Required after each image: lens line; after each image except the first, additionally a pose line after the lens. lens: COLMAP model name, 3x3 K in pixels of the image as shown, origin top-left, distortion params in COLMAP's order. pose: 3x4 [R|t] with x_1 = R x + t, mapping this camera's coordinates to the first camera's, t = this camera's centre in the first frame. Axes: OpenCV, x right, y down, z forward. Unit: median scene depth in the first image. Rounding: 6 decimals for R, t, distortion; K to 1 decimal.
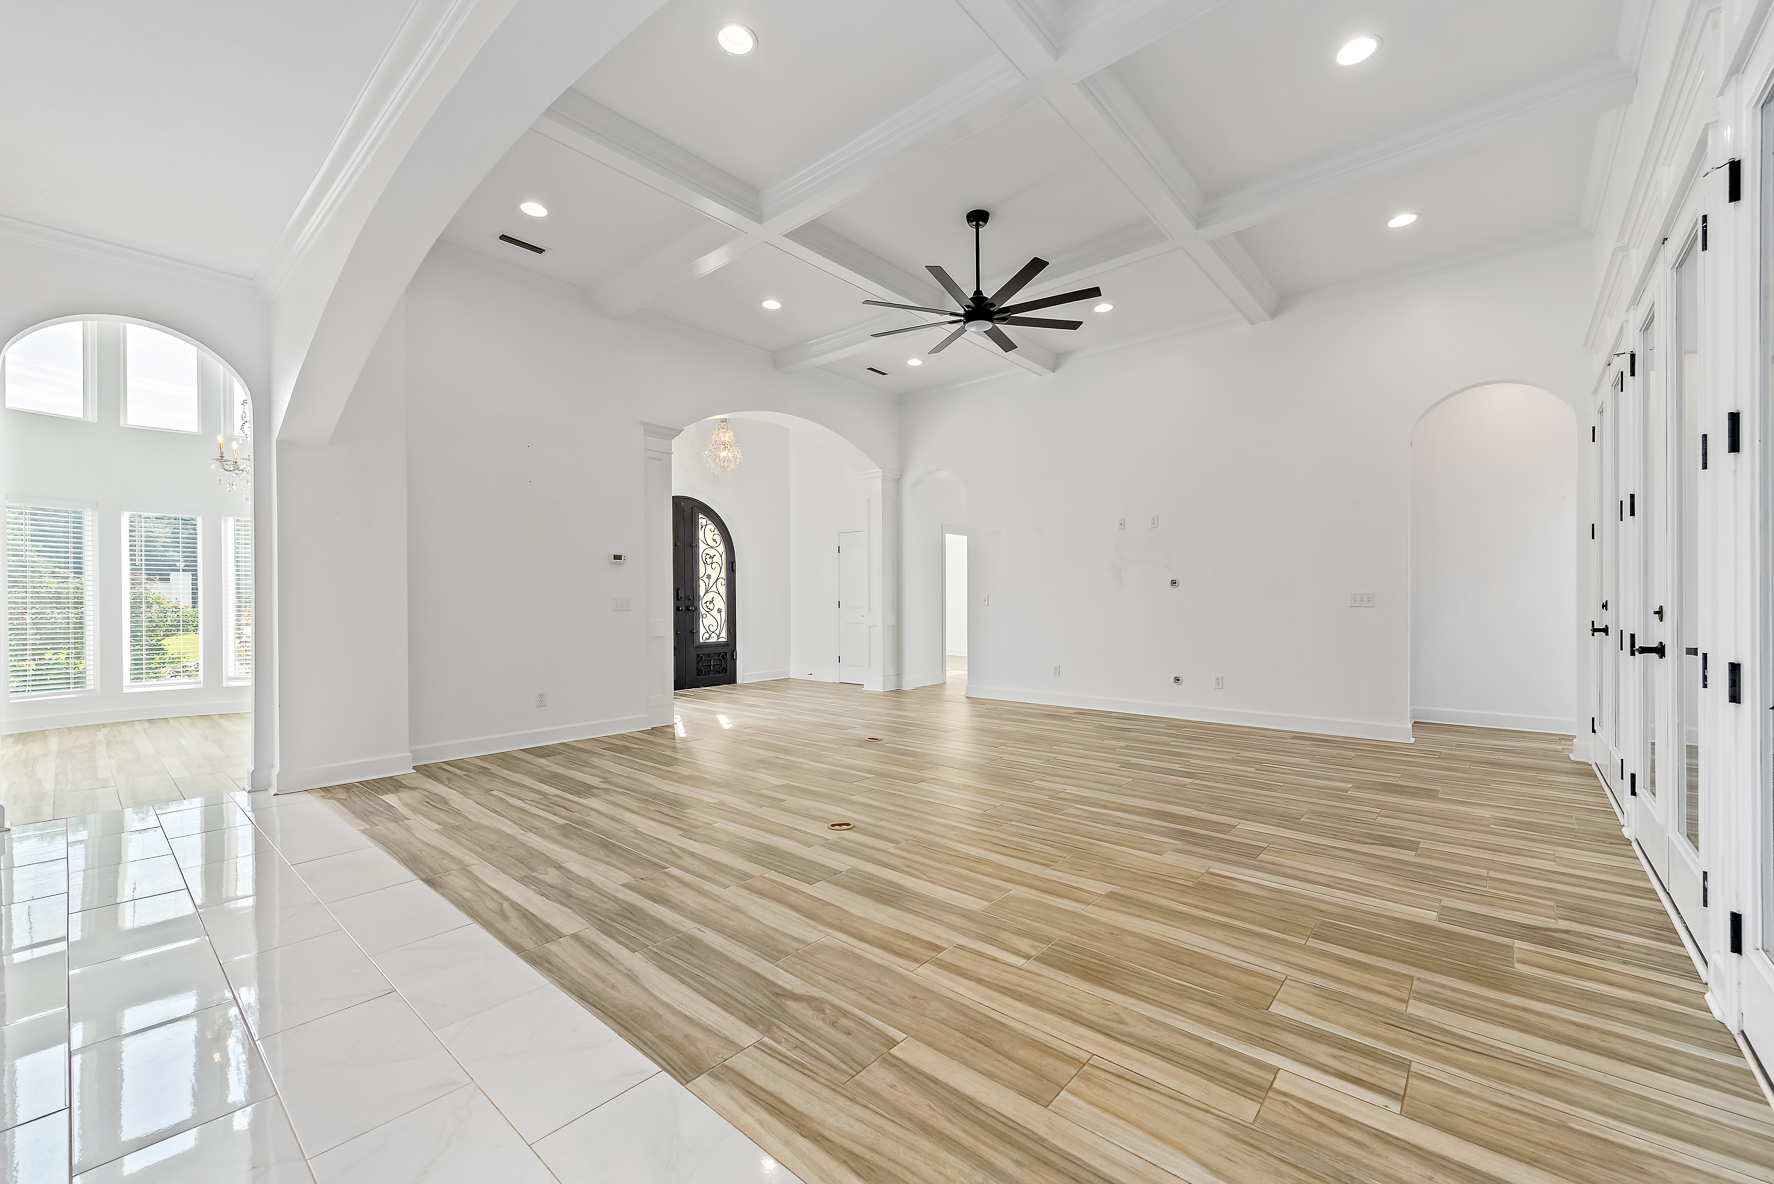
lens RADIAL K [[707.8, 0, 914.9], [0, 707.8, 601.1], [0, 0, 1]] dist [0.010577, -0.001493]
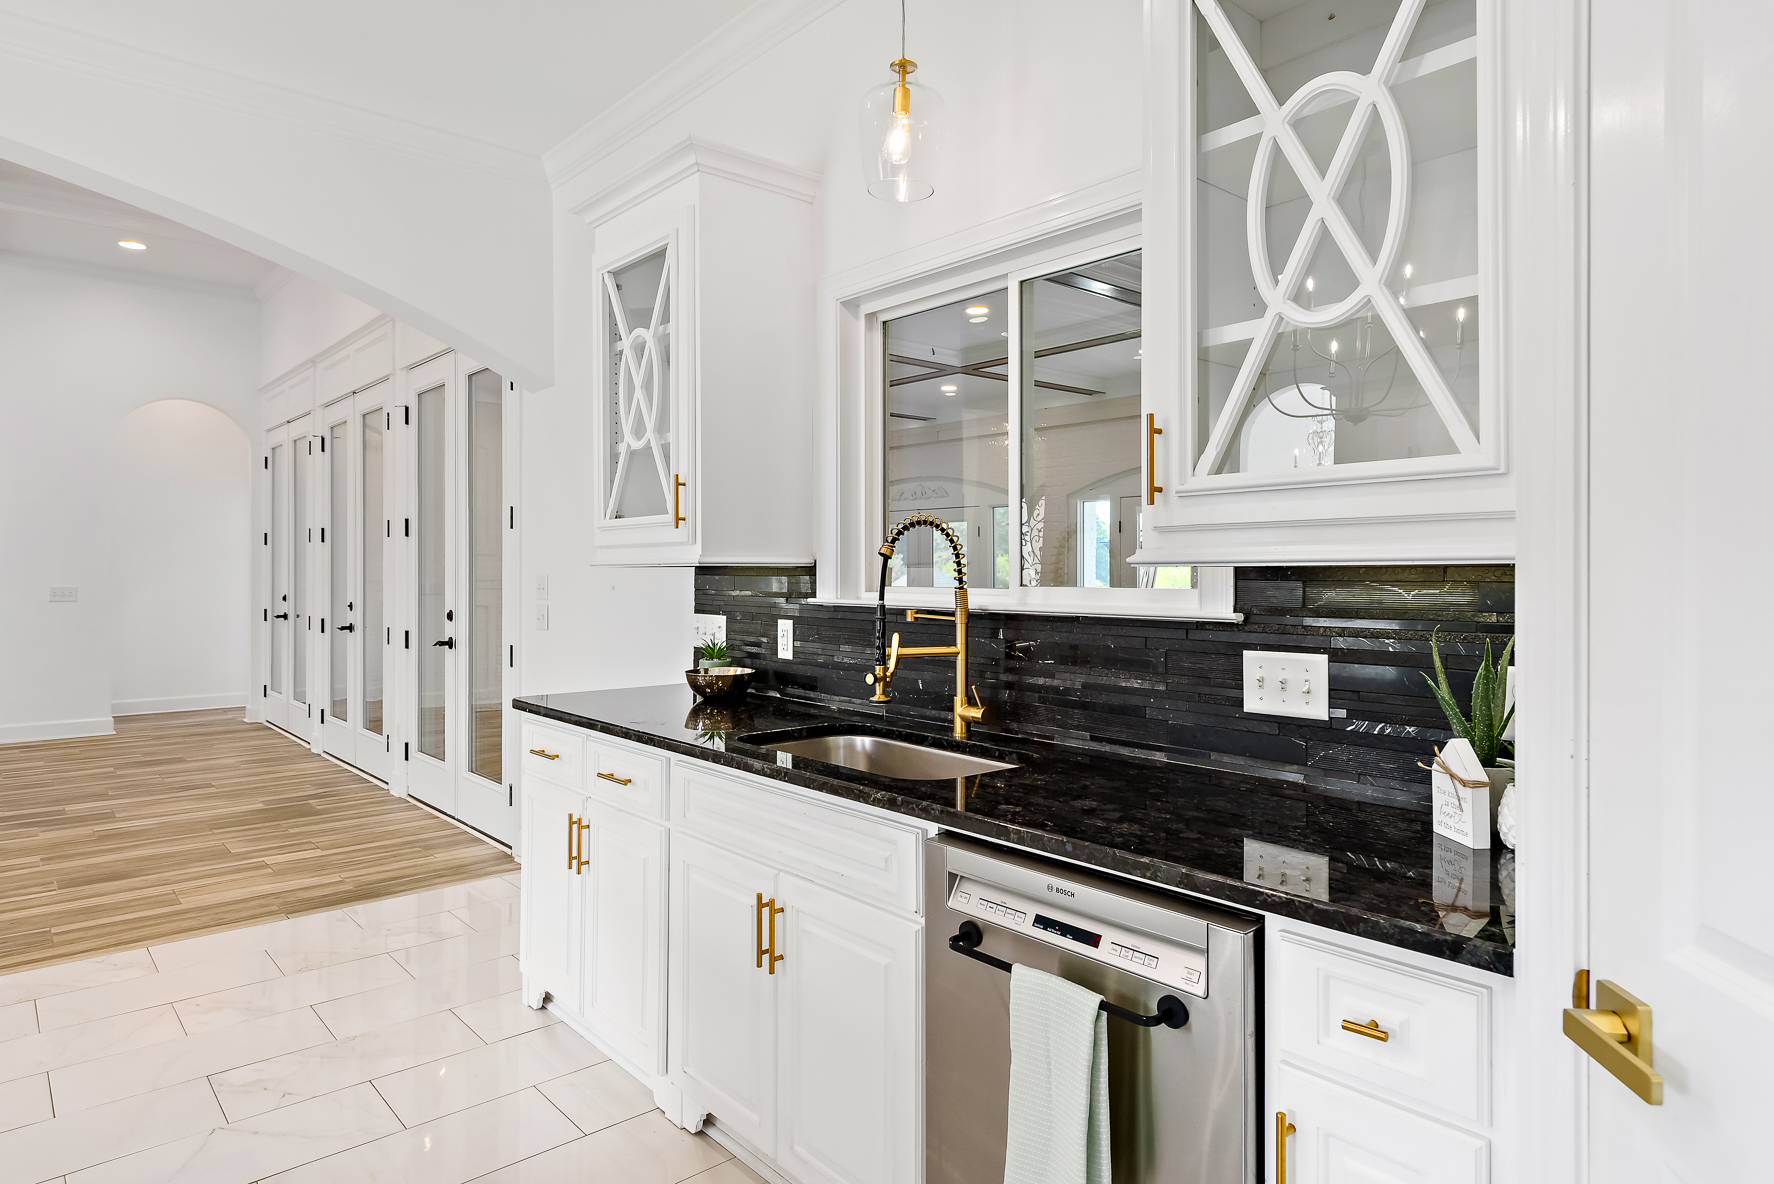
lens RADIAL K [[1041.8, 0, 874.1], [0, 1041.8, 557.0], [0, 0, 1]] dist [0.021051, -0.001451]
pose [[0.167433, 0.010460, 0.985828, -1.140020], [0.004378, 0.999926, -0.011353, -0.061254], [-0.985874, 0.006216, 0.167375, -0.614660]]
